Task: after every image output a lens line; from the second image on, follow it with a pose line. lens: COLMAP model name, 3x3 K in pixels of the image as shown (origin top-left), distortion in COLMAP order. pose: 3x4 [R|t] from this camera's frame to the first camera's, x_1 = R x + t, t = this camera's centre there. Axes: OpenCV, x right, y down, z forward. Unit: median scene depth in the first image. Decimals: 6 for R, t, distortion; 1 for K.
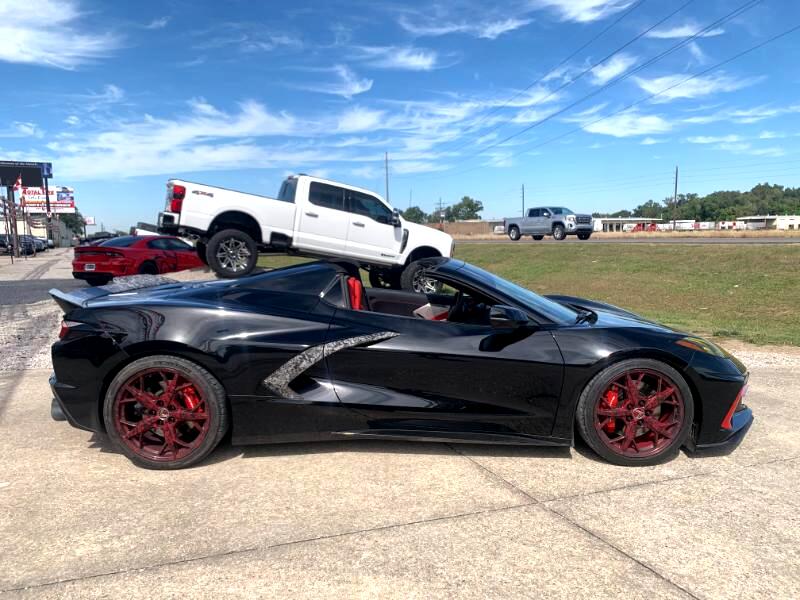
lens RADIAL K [[607.6, 0, 395.8], [0, 607.6, 301.7], [0, 0, 1]] dist [0.039428, -0.041576]
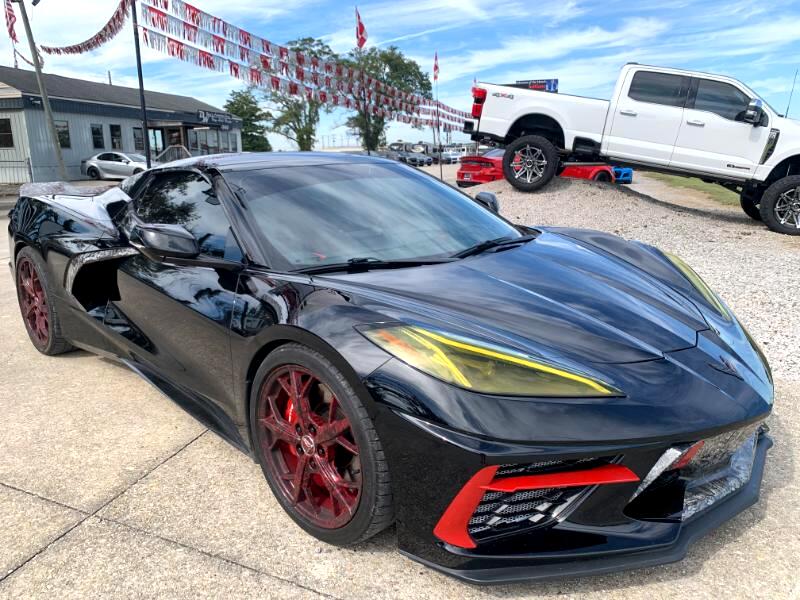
lens RADIAL K [[607.6, 0, 395.8], [0, 607.6, 301.7], [0, 0, 1]] dist [0.039428, -0.041576]
pose [[0.713859, 0.164953, -0.680585, 0.784783], [-0.070079, 0.983811, 0.164940, -0.038005], [0.696774, -0.070049, 0.713862, 0.662367]]
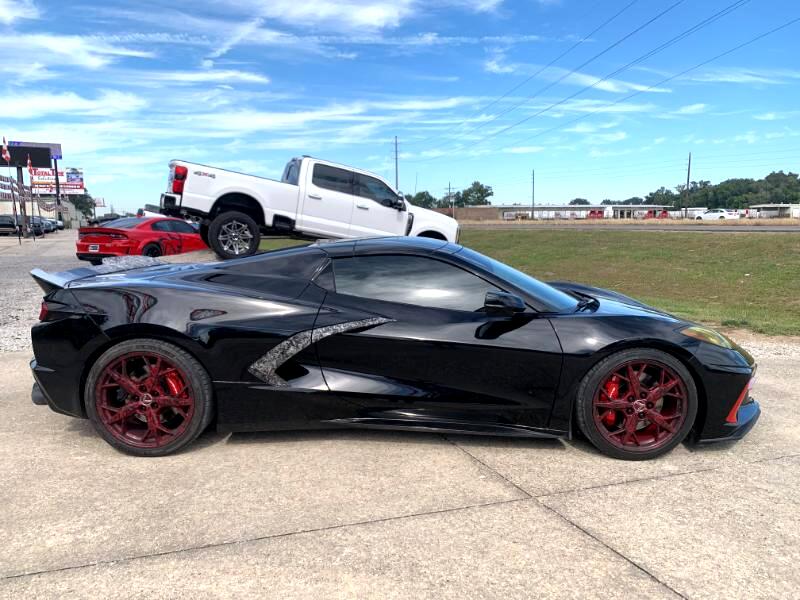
lens RADIAL K [[607.6, 0, 395.8], [0, 607.6, 301.7], [0, 0, 1]] dist [0.039428, -0.041576]
pose [[0.999843, 0.012009, -0.012999, 0.024802], [-0.011687, 0.999630, 0.024555, 0.000410], [0.013289, -0.024399, 0.999614, 0.040159]]
